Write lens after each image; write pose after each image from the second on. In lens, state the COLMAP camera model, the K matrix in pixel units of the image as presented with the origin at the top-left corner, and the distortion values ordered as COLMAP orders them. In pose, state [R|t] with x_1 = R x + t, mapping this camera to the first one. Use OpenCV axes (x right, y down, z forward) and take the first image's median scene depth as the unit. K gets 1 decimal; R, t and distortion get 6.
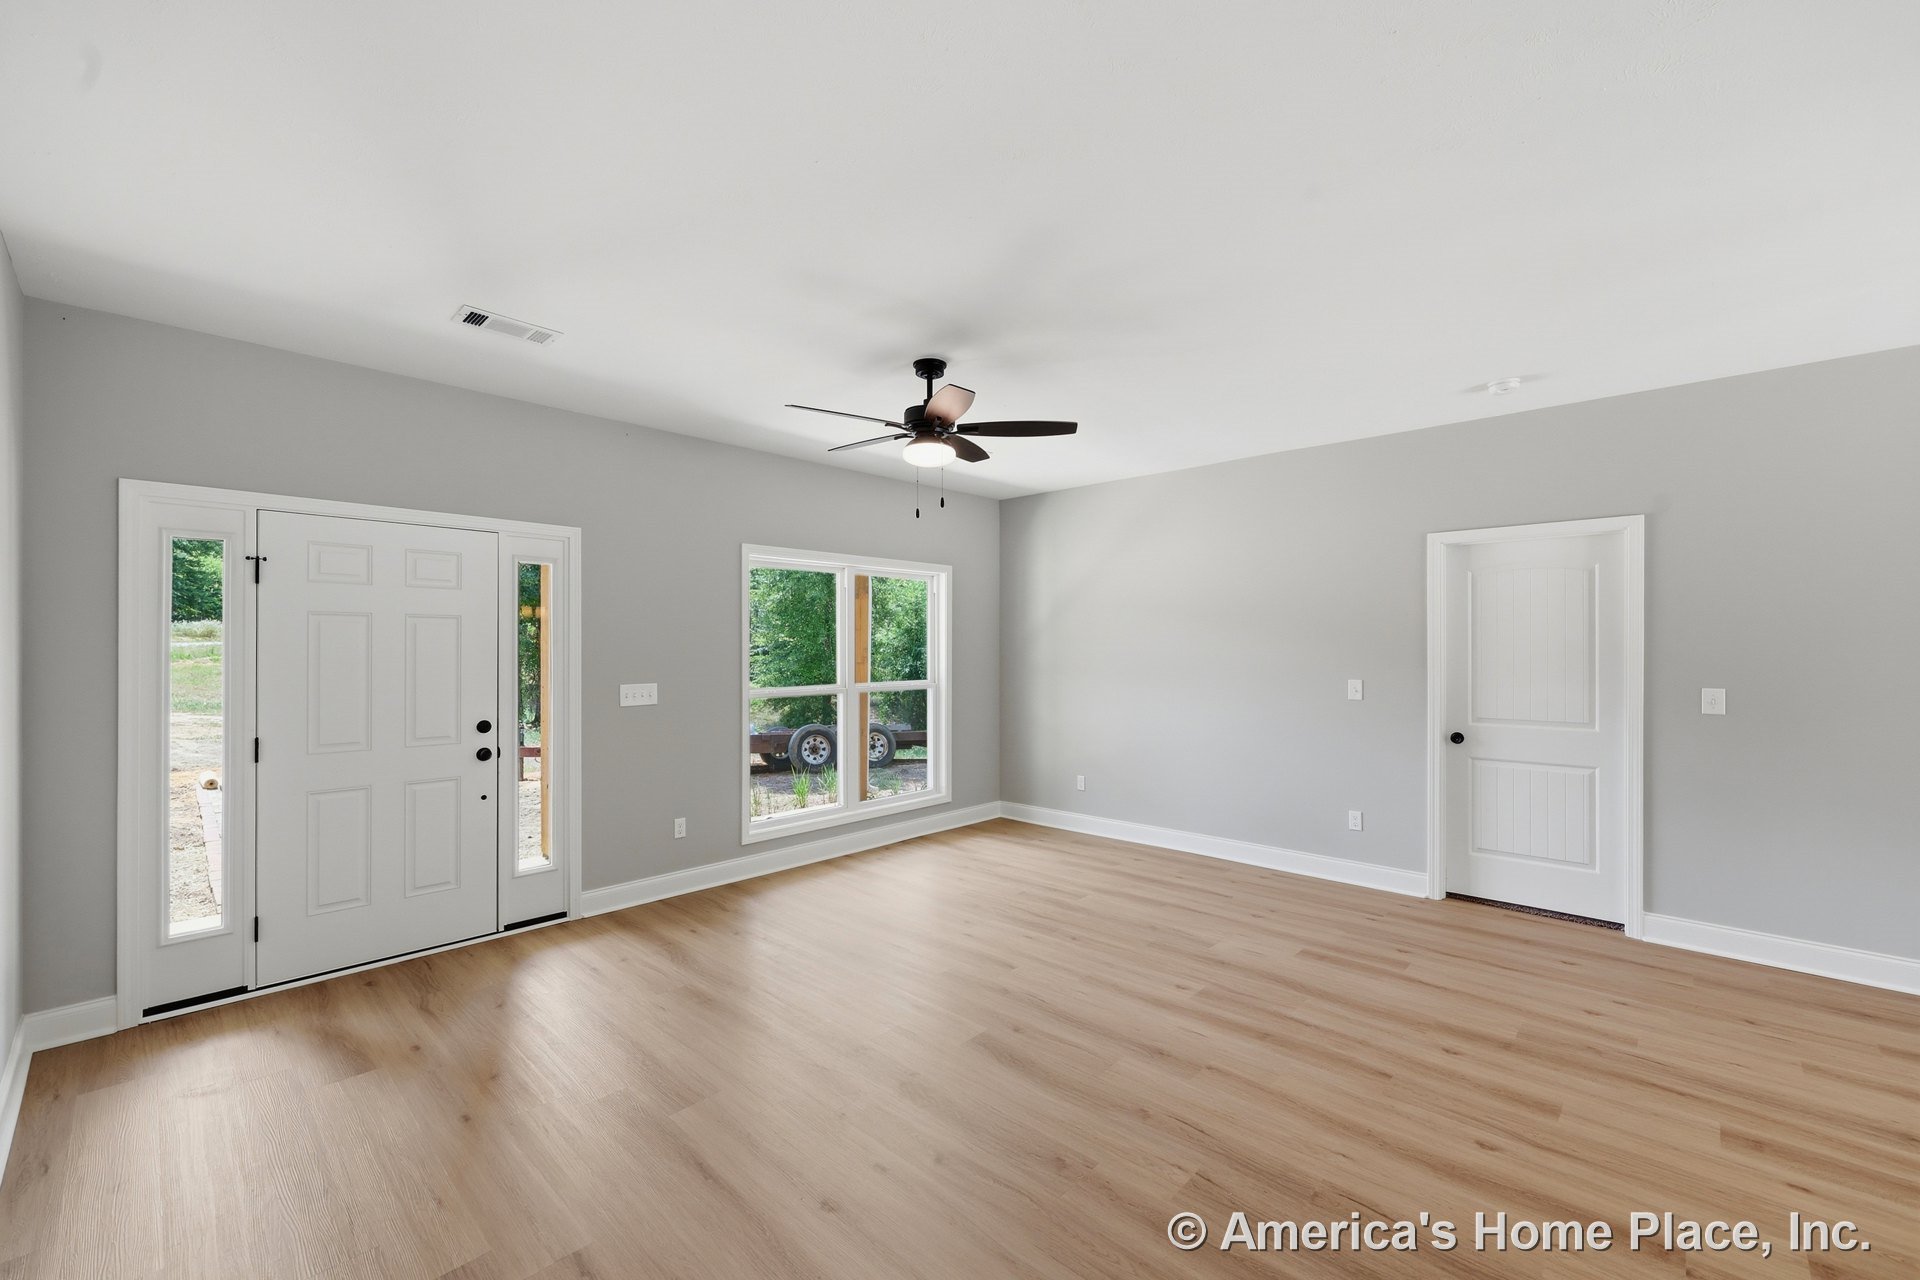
lens RADIAL K [[779.2, 0, 959.3], [0, 779.2, 649.0], [0, 0, 1]] dist [-0.001455, 0.000260]
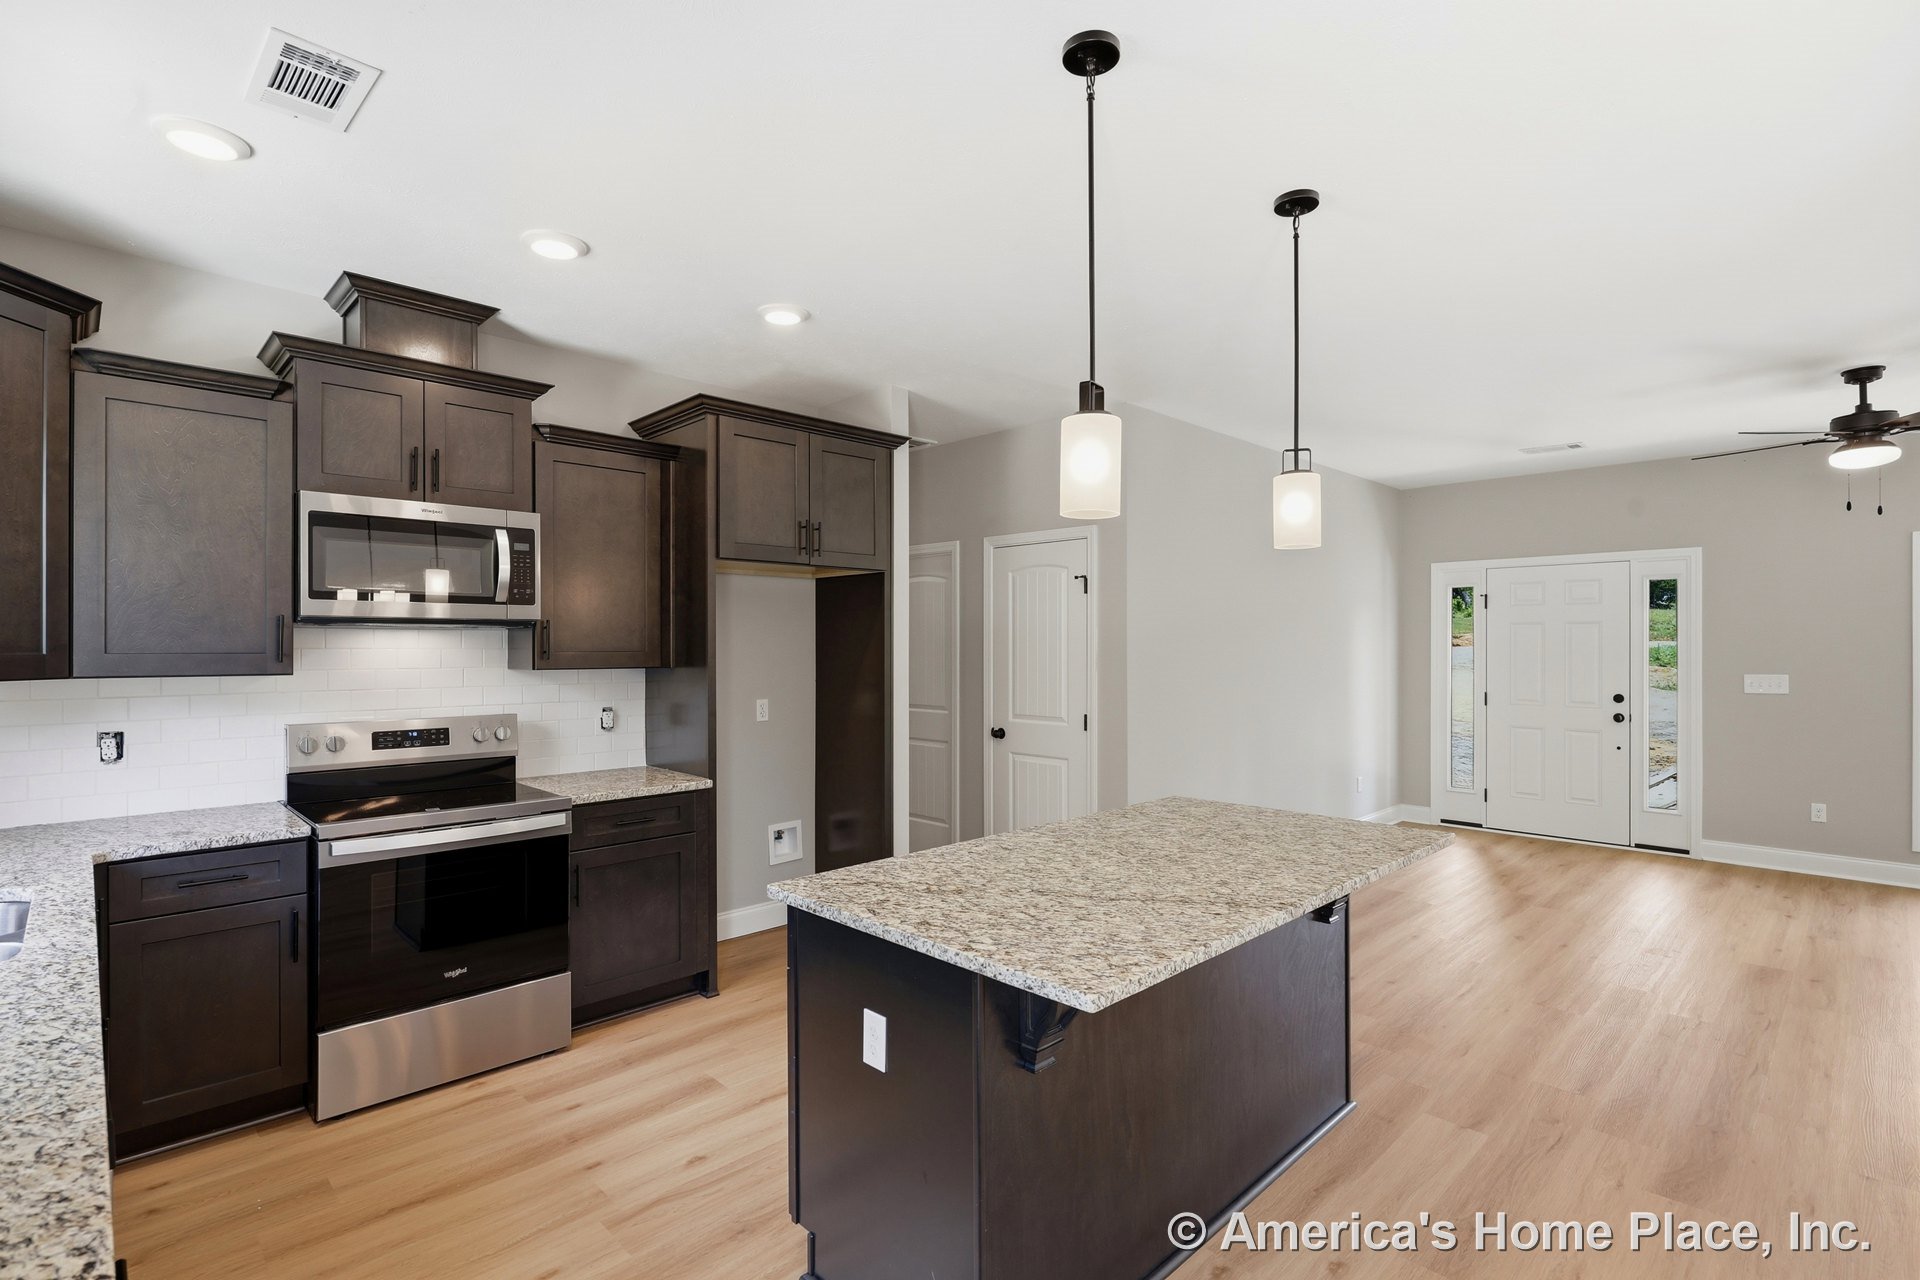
lens RADIAL K [[903.4, 0, 953.0], [0, 903.4, 644.2], [0, 0, 1]] dist [-0.004318, -0.000175]
pose [[-0.041268, 0.000335, -0.999148, 1.120125], [0.000188, 1.000000, 0.000328, -0.000473], [0.999148, -0.000174, -0.041268, -0.152799]]
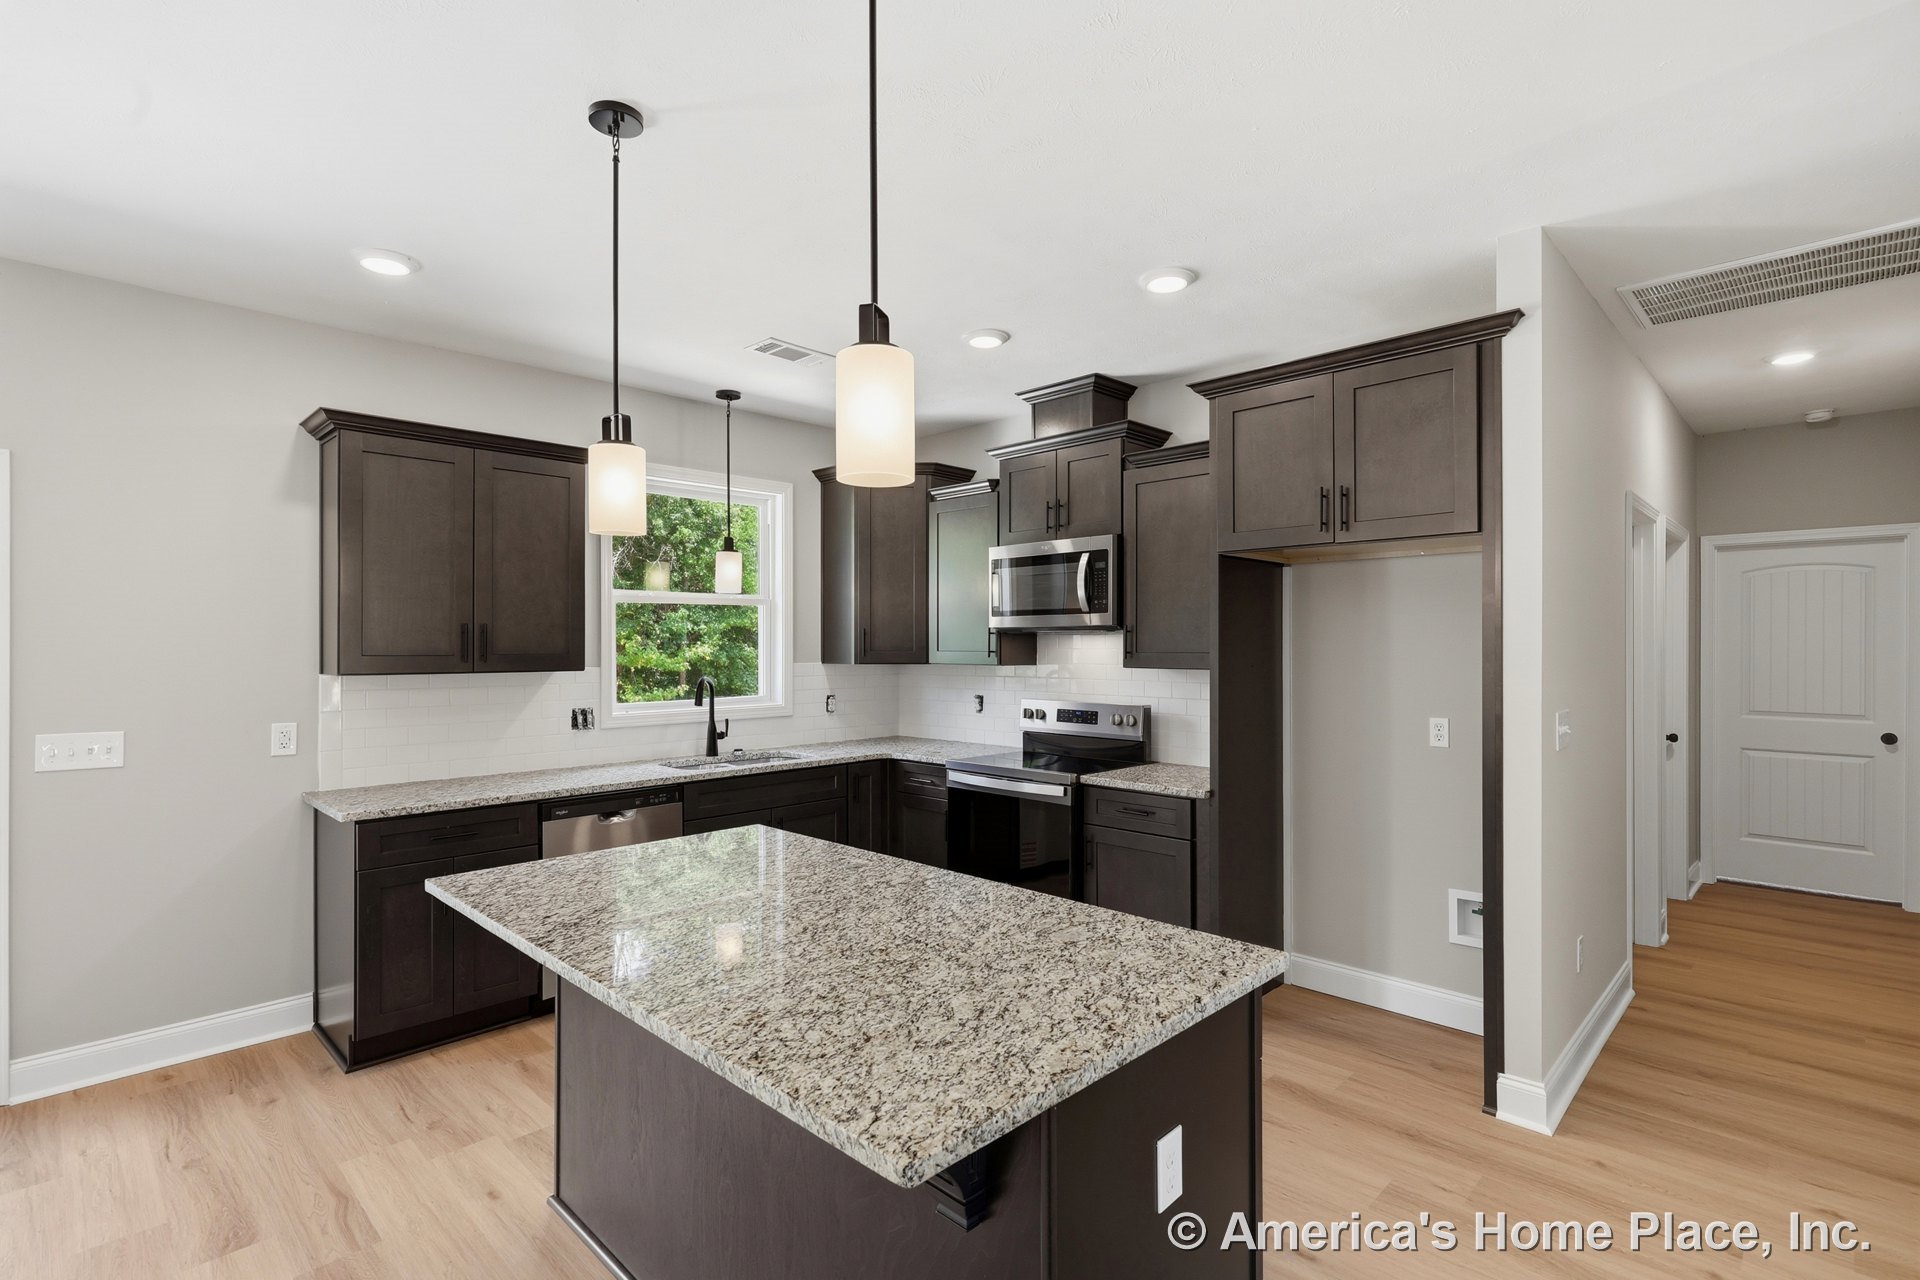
lens RADIAL K [[904.3, 0, 960.0], [0, 904.3, 640.0], [0, 0, 1]] dist [-0.003005, -0.000816]
pose [[-0.999883, 0.003614, 0.014854, 0.381979], [0.003563, 0.999988, -0.003489, -0.003569], [-0.014867, -0.003436, -0.999884, 0.470584]]
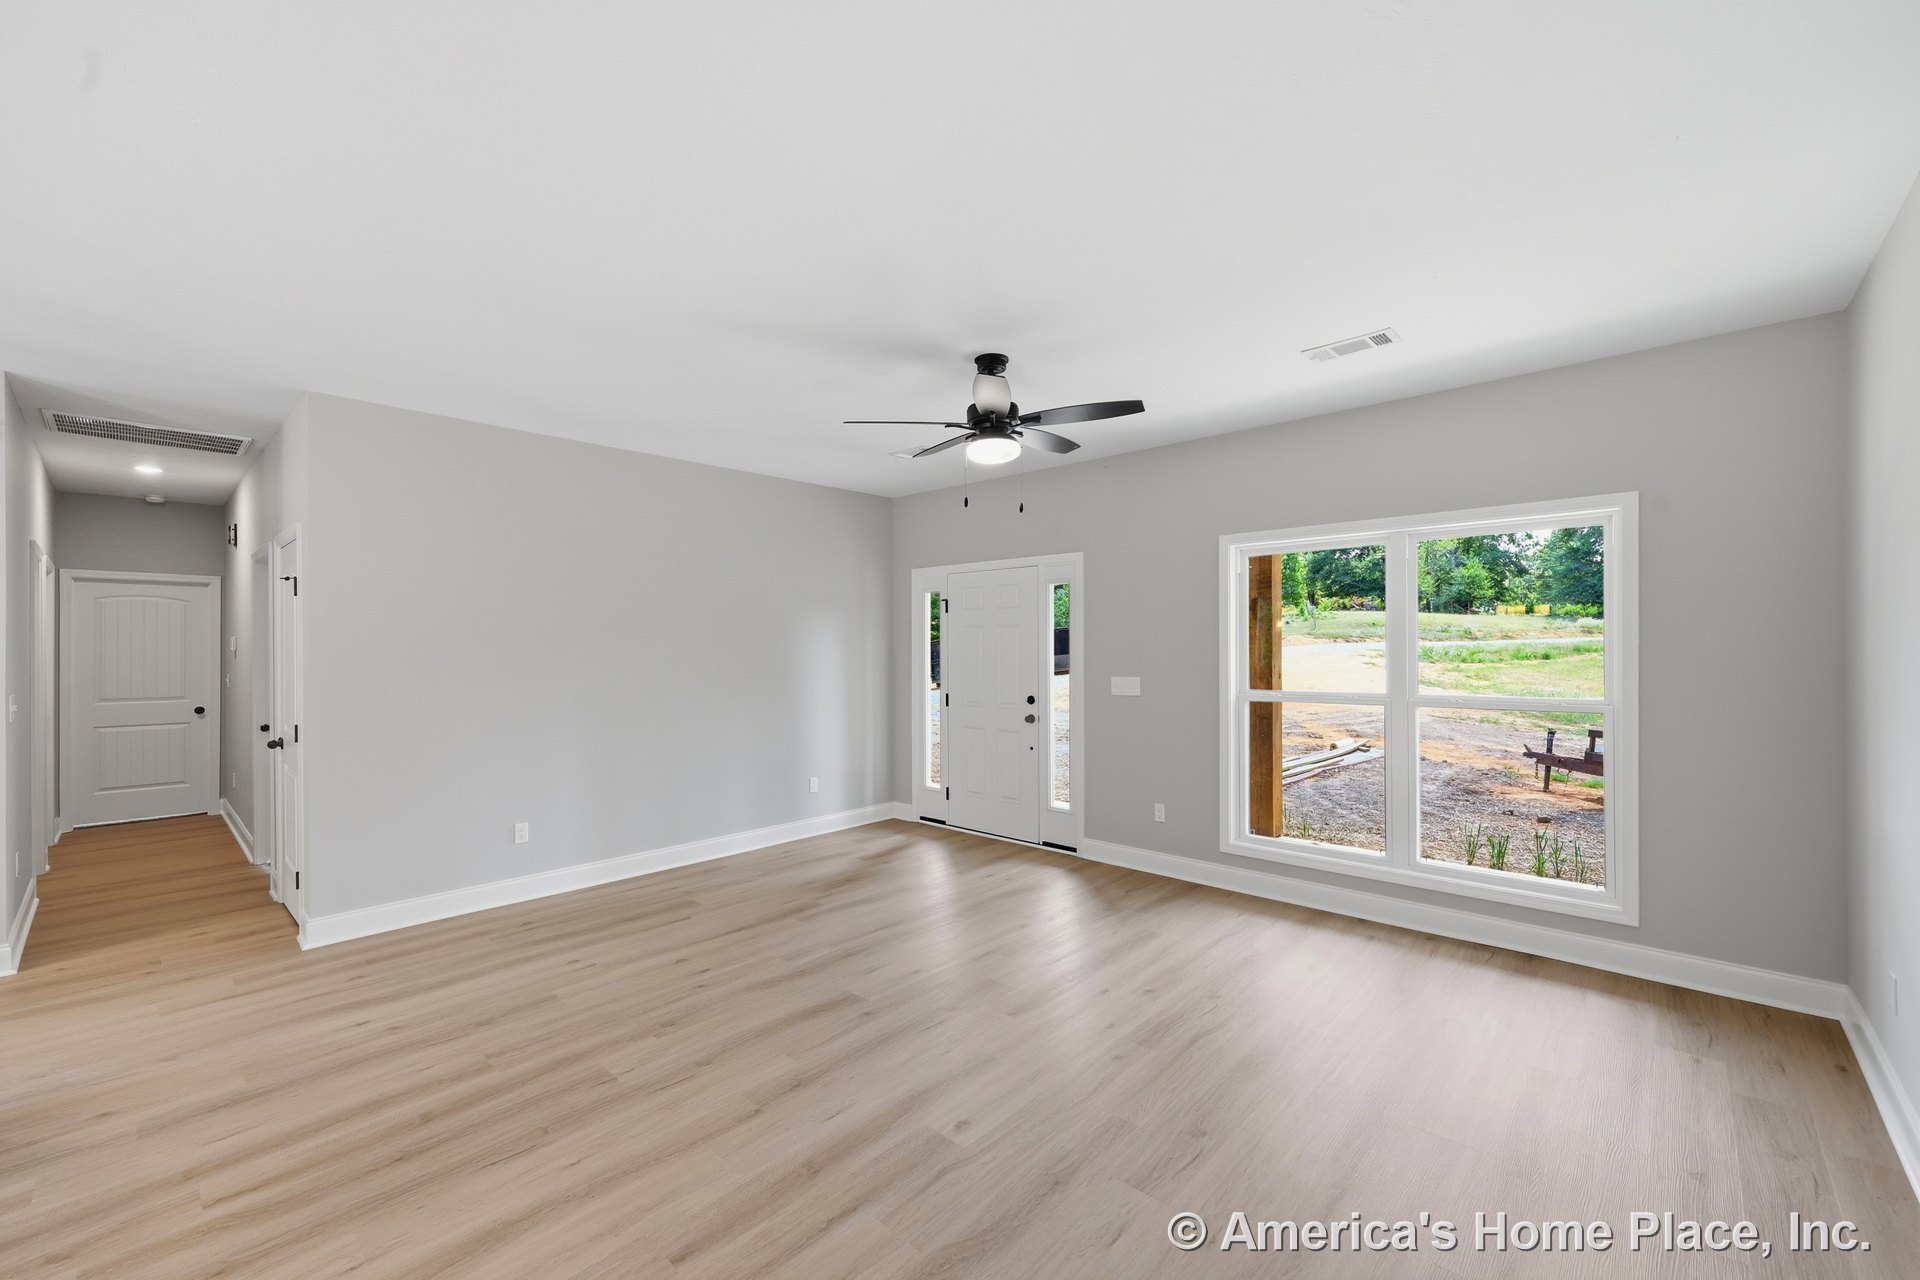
lens RADIAL K [[779.2, 0, 959.3], [0, 779.2, 649.0], [0, 0, 1]] dist [-0.001455, 0.000260]
pose [[0.014538, 0.005203, -0.999881, 0.876321], [0.003345, 0.999981, 0.005252, -0.004343], [0.999889, -0.003421, 0.014520, 0.871189]]
